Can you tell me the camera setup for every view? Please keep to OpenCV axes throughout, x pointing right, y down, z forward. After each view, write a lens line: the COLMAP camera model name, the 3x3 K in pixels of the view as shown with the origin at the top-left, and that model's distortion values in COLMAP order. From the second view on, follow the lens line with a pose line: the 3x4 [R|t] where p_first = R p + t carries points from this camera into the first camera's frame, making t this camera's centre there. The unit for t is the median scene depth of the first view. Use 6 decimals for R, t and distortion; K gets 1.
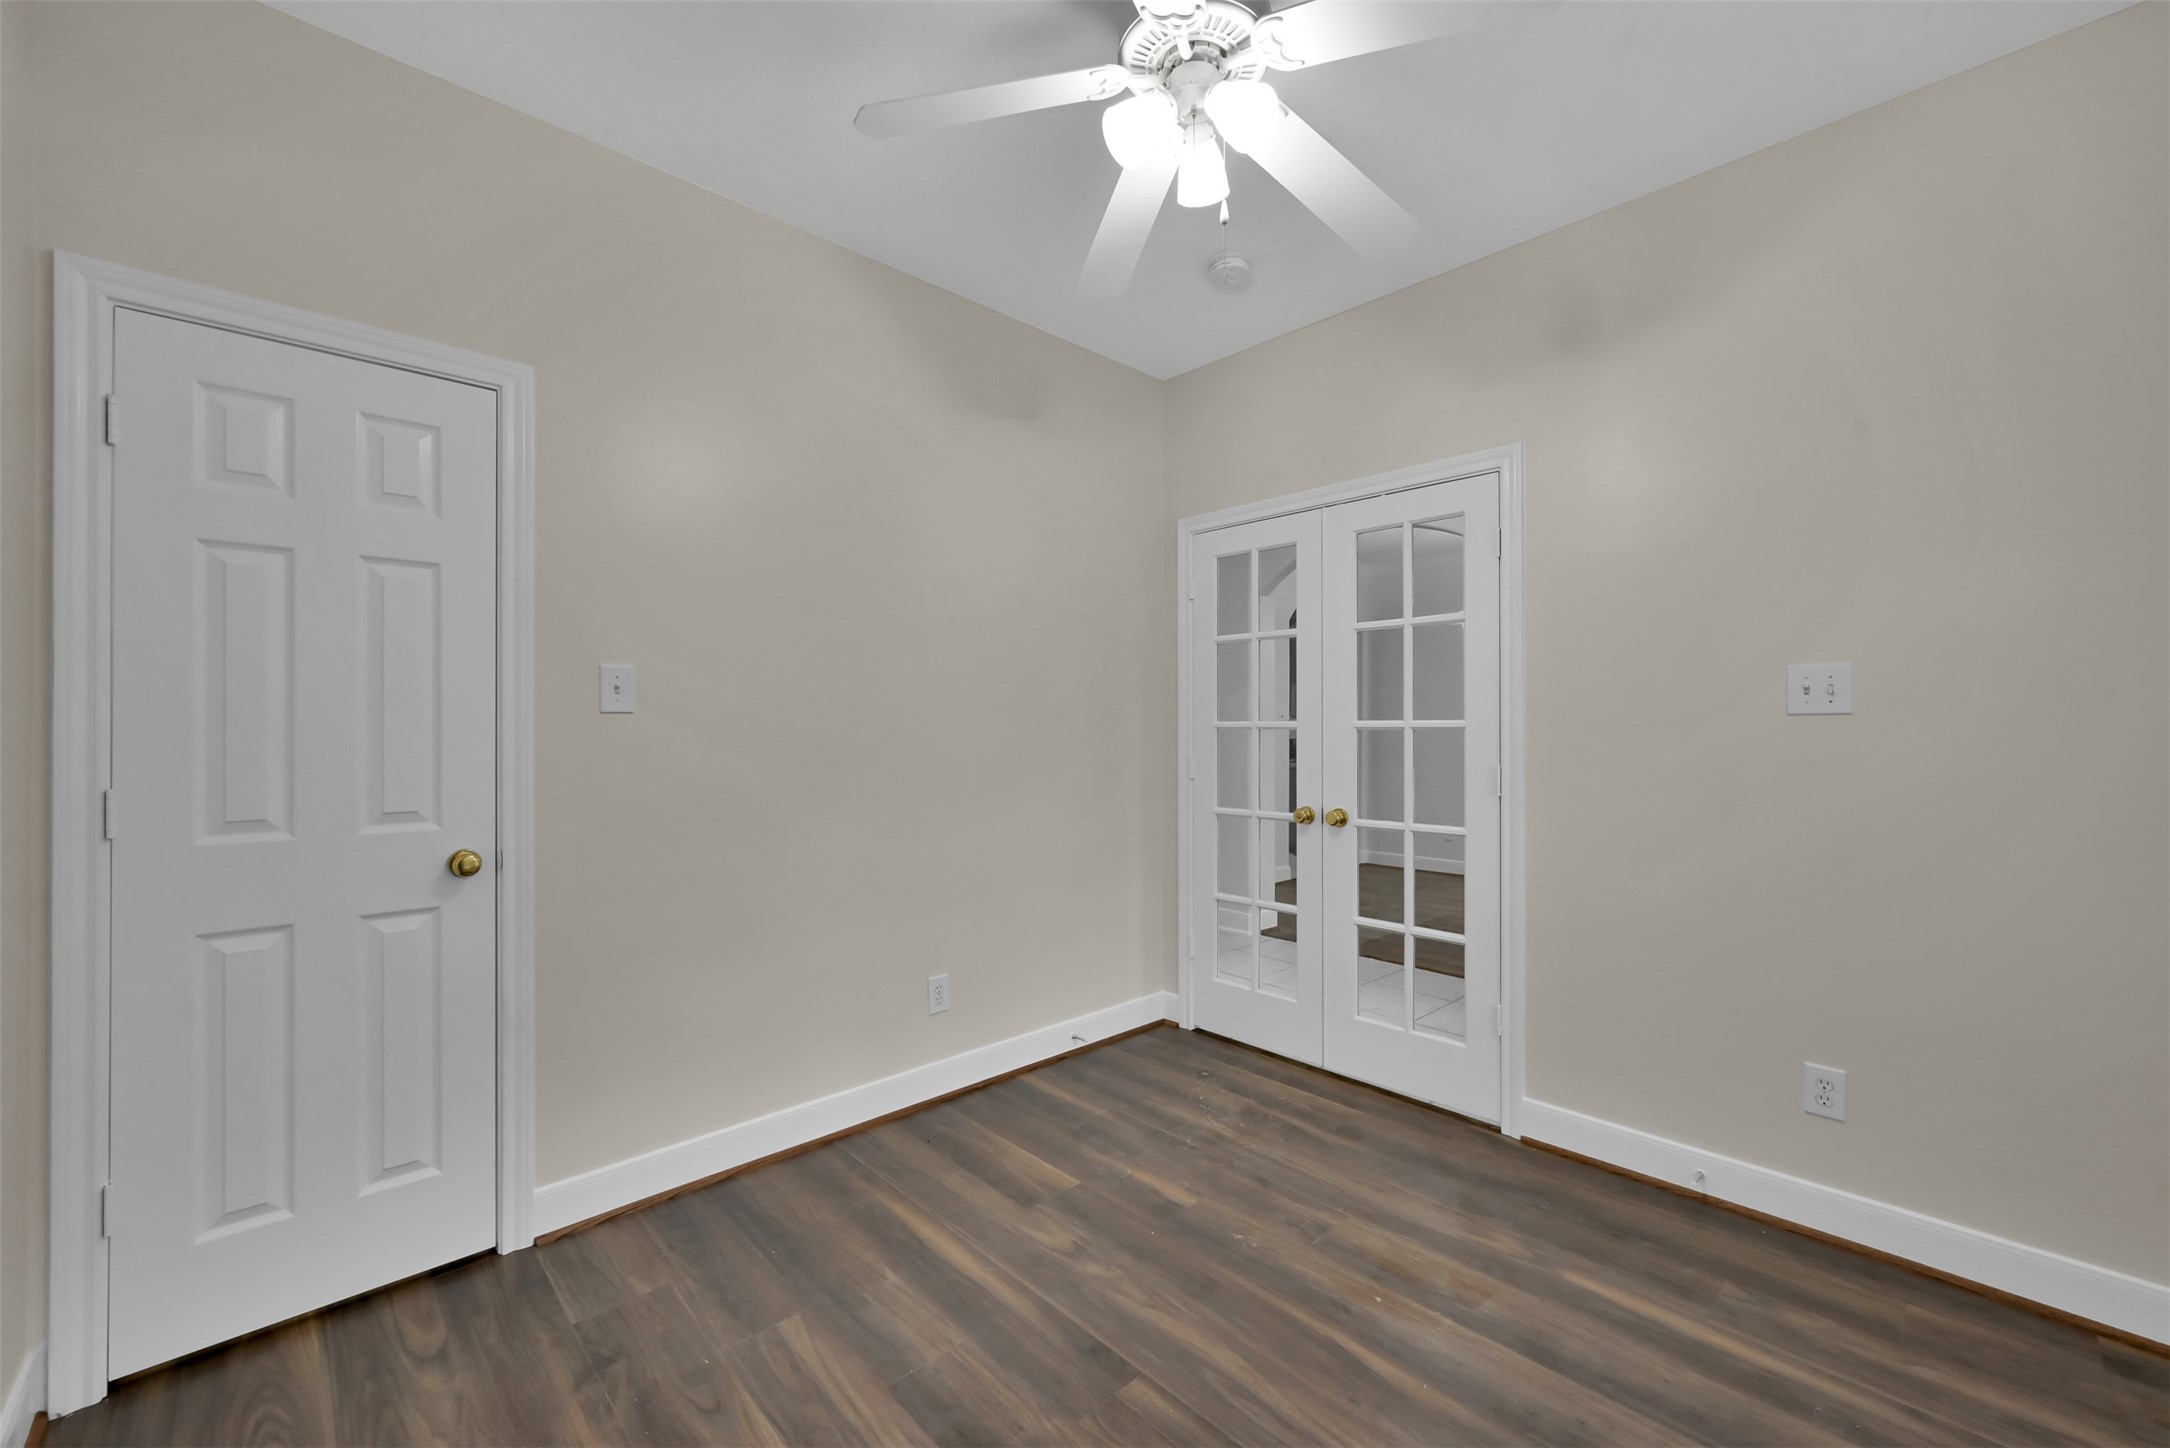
lens RADIAL K [[864.6, 0, 1081.1], [0, 864.6, 722.0], [0, 0, 1]] dist [-0.001069, -0.000039]
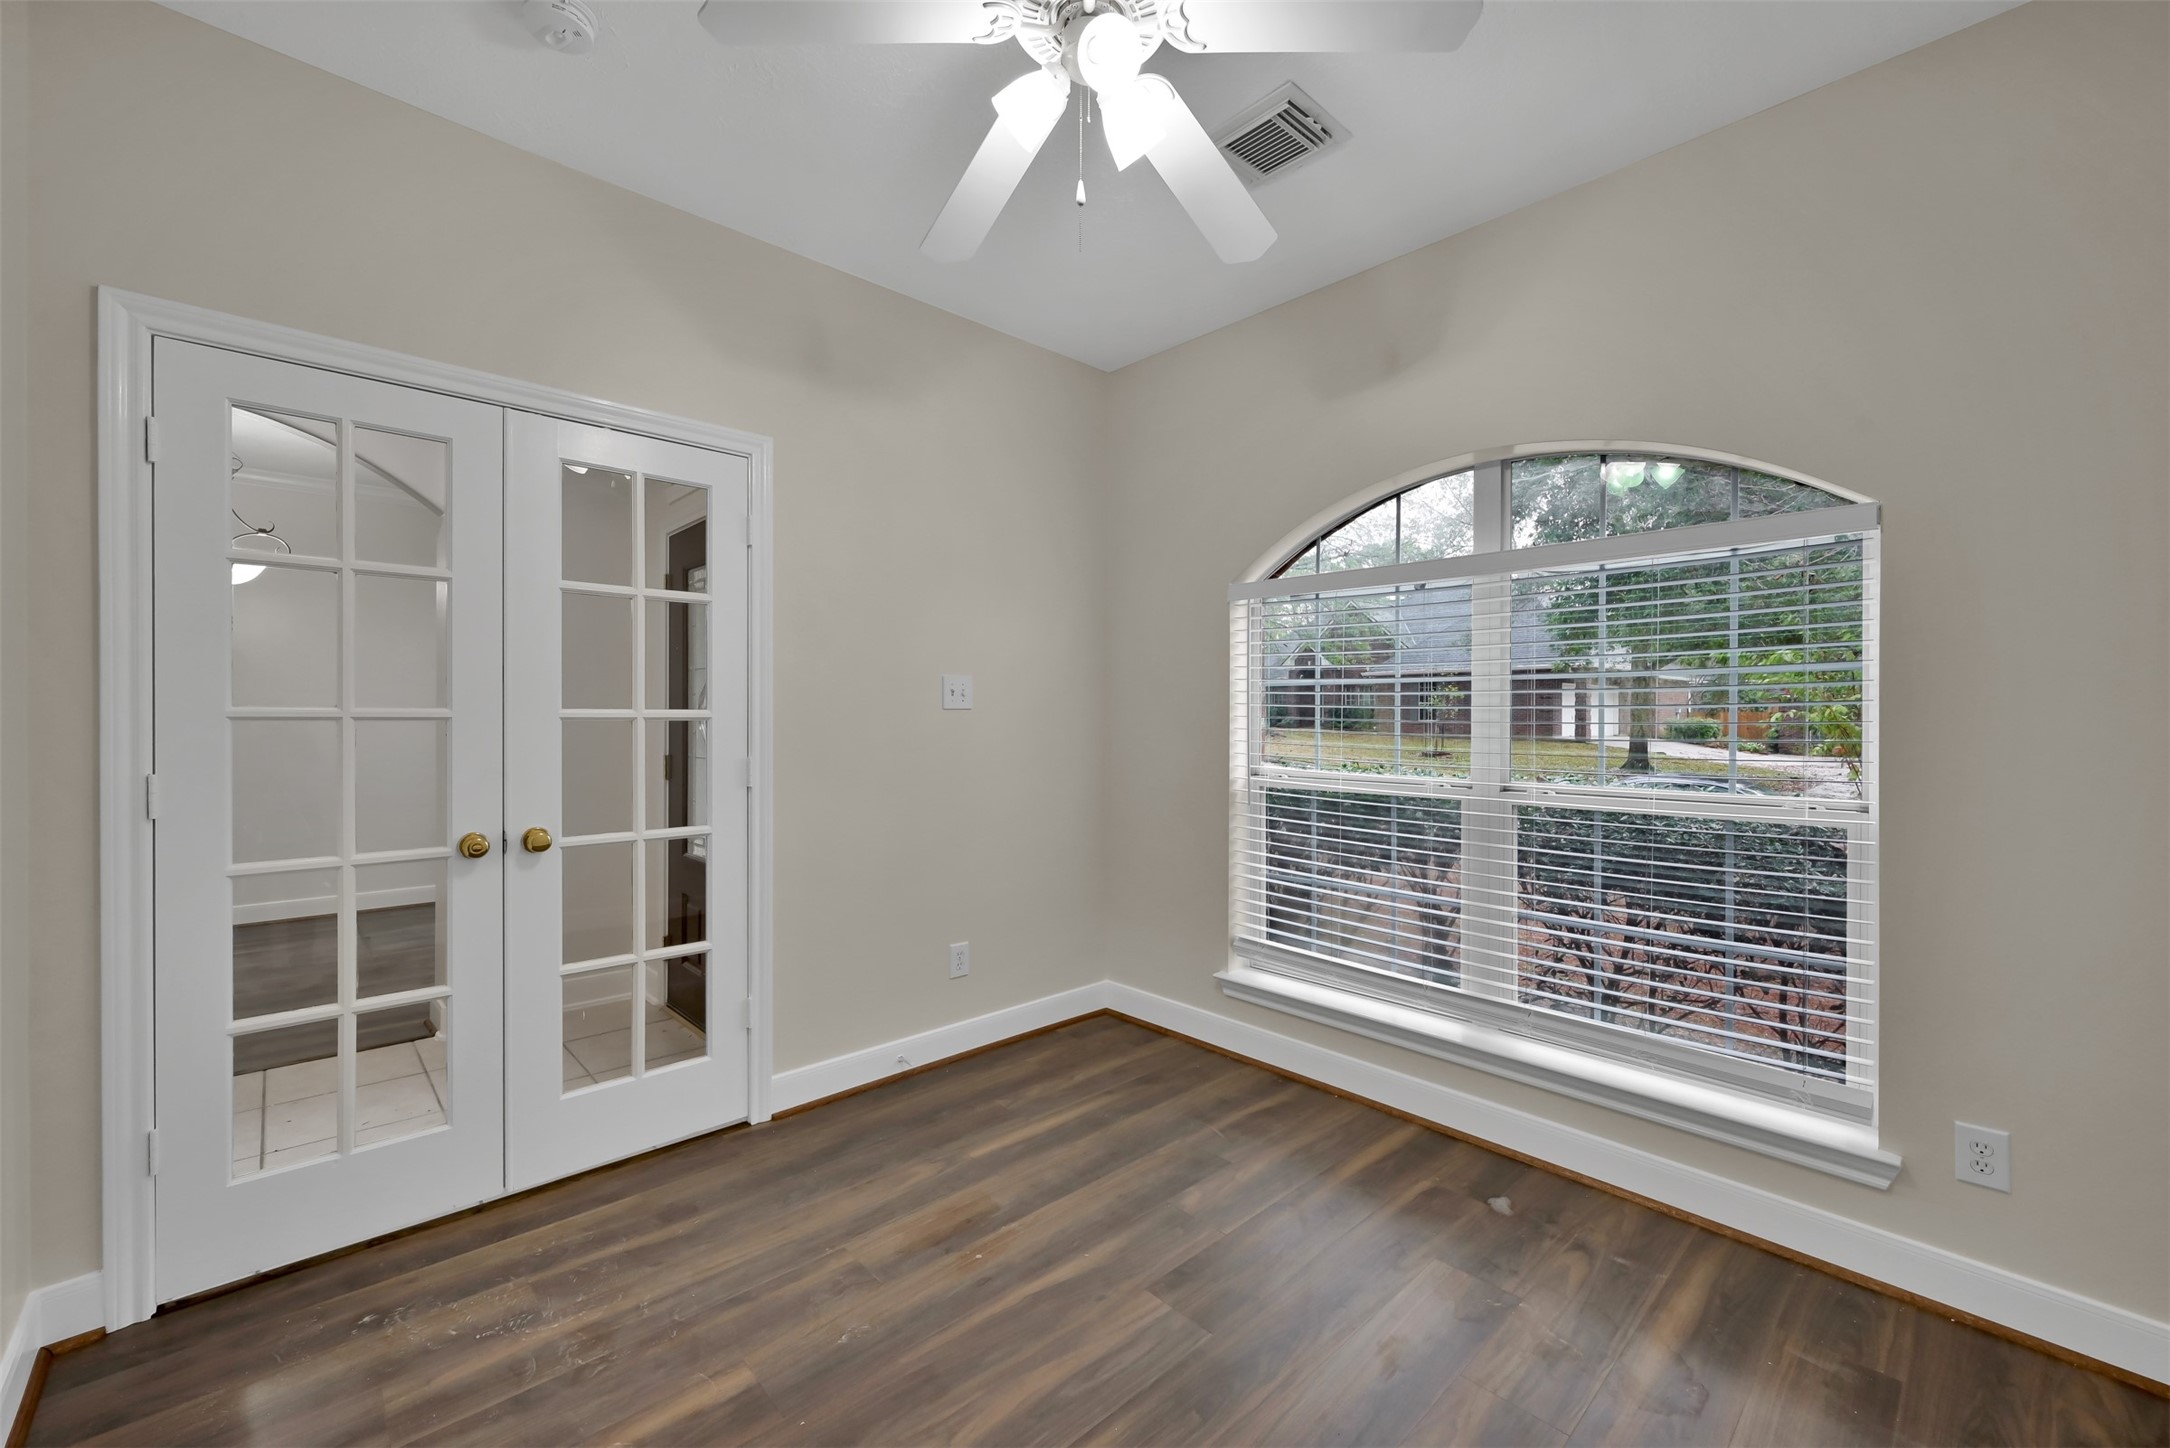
lens RADIAL K [[855.5, 0, 1098.6], [0, 855.5, 721.1], [0, 0, 1]] dist [-0.001800, 0.000045]
pose [[-0.000145, -0.006272, 0.999980, -0.520865], [-0.008097, 0.999948, 0.006271, 0.000536], [-0.999967, -0.008096, -0.000196, 0.632733]]
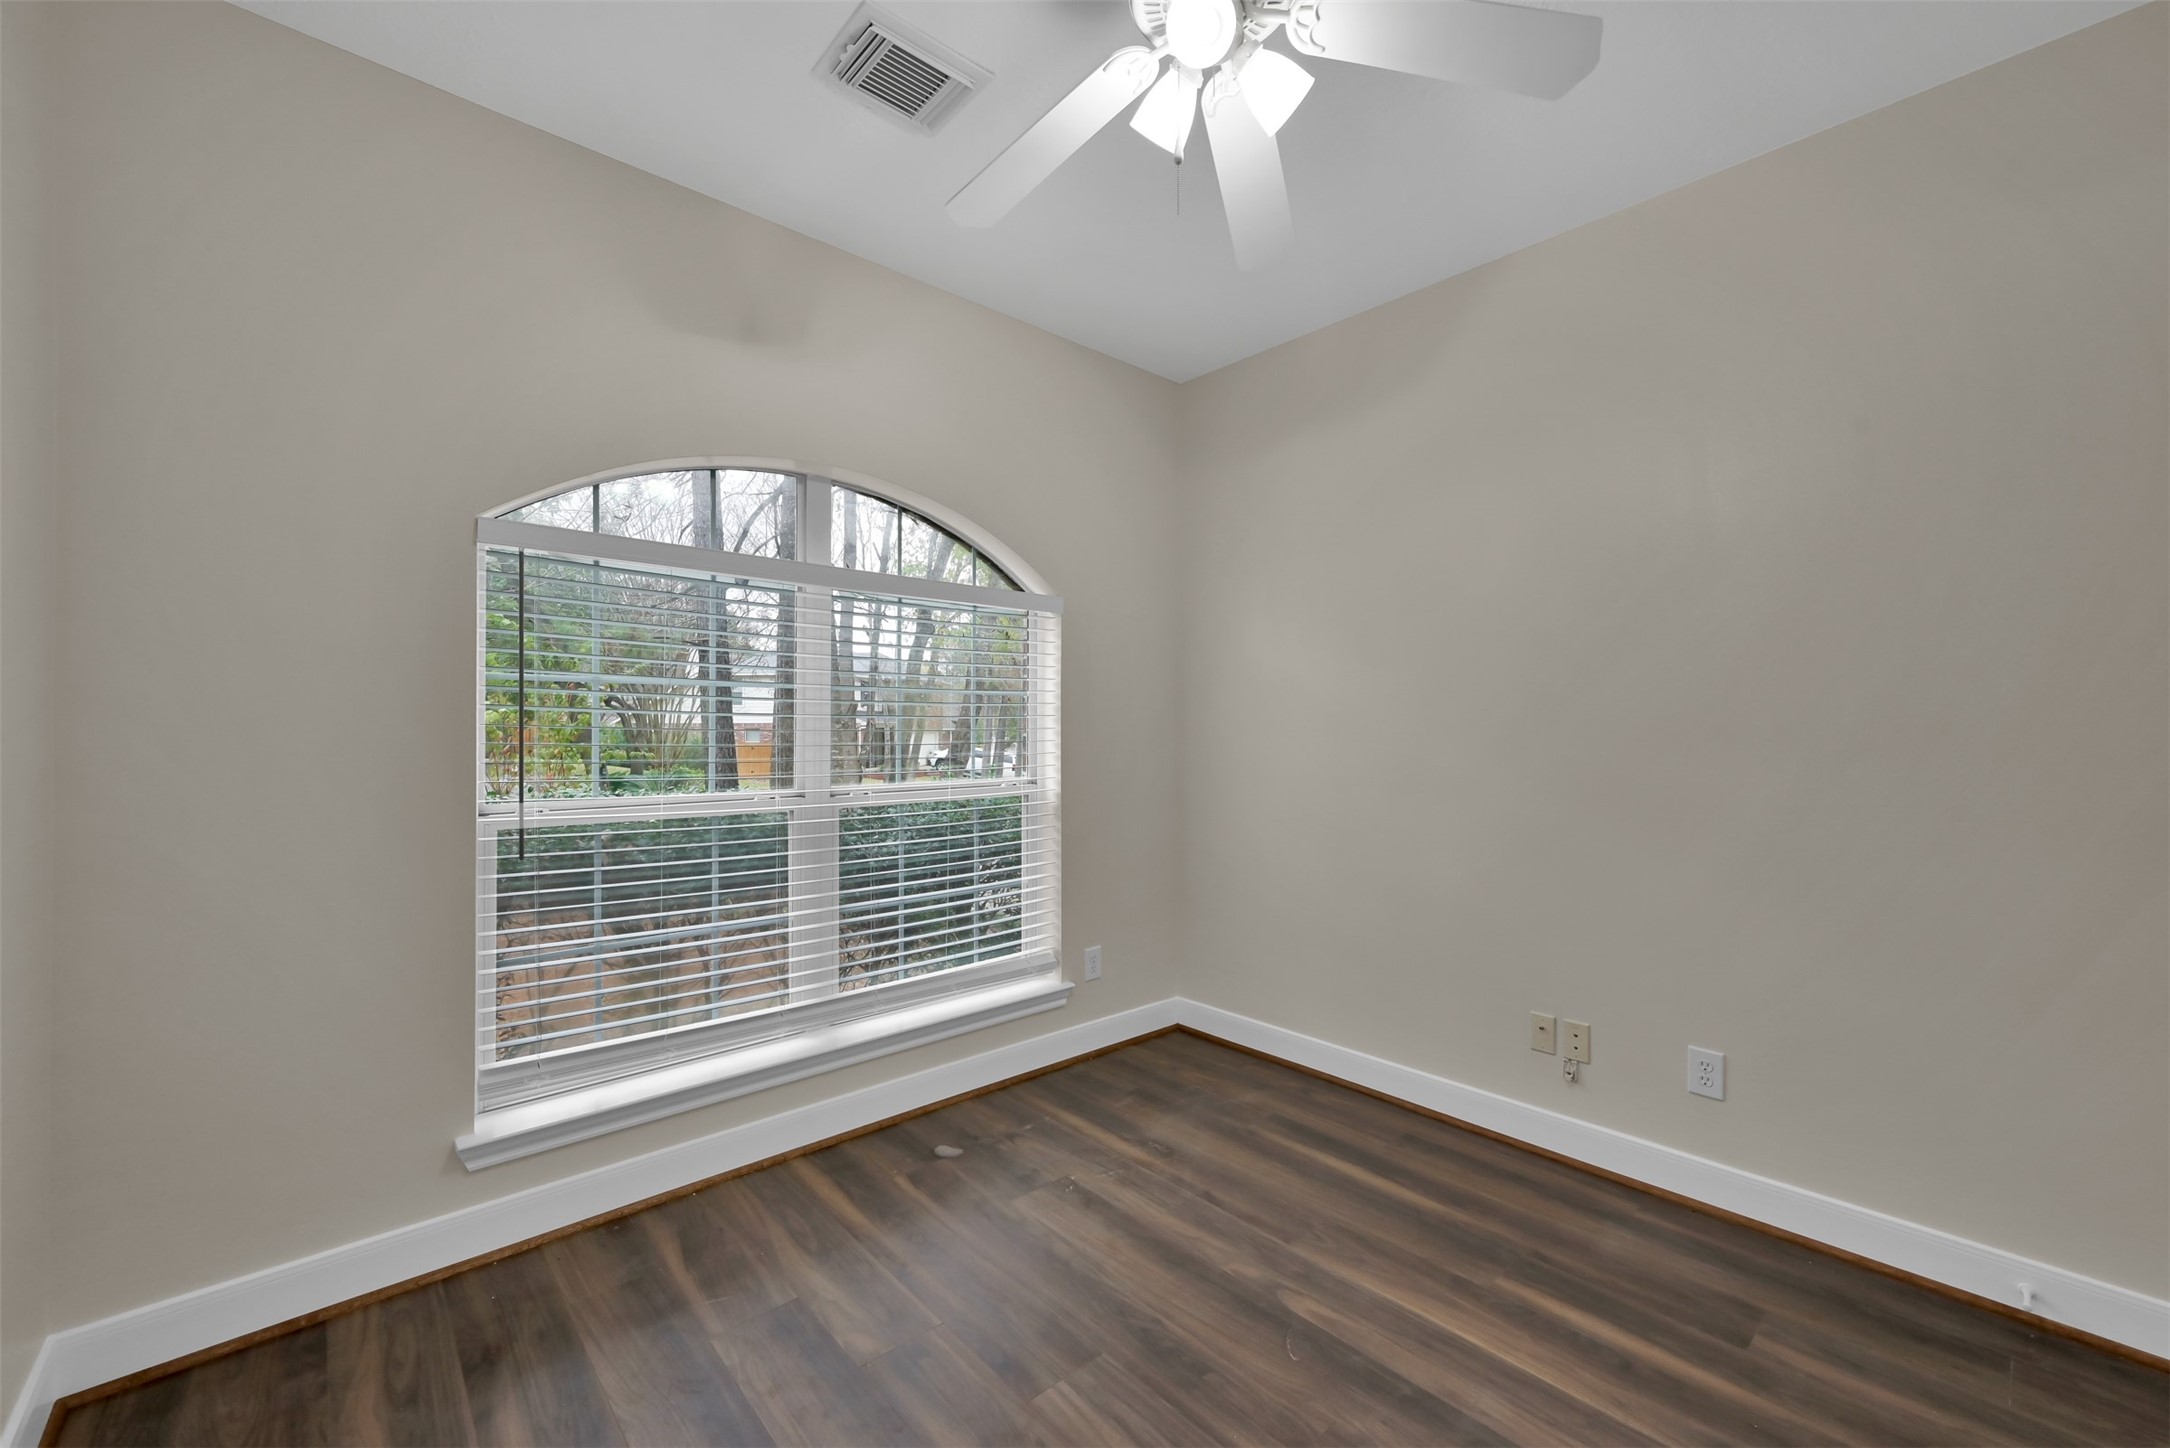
lens RADIAL K [[864.6, 0, 1081.1], [0, 864.6, 722.0], [0, 0, 1]] dist [-0.001069, -0.000039]
pose [[-0.999376, -0.000276, 0.035317, 0.149367], [-0.000743, 0.999913, -0.013205, 0.007493], [-0.035310, -0.013223, -0.999289, 1.220534]]
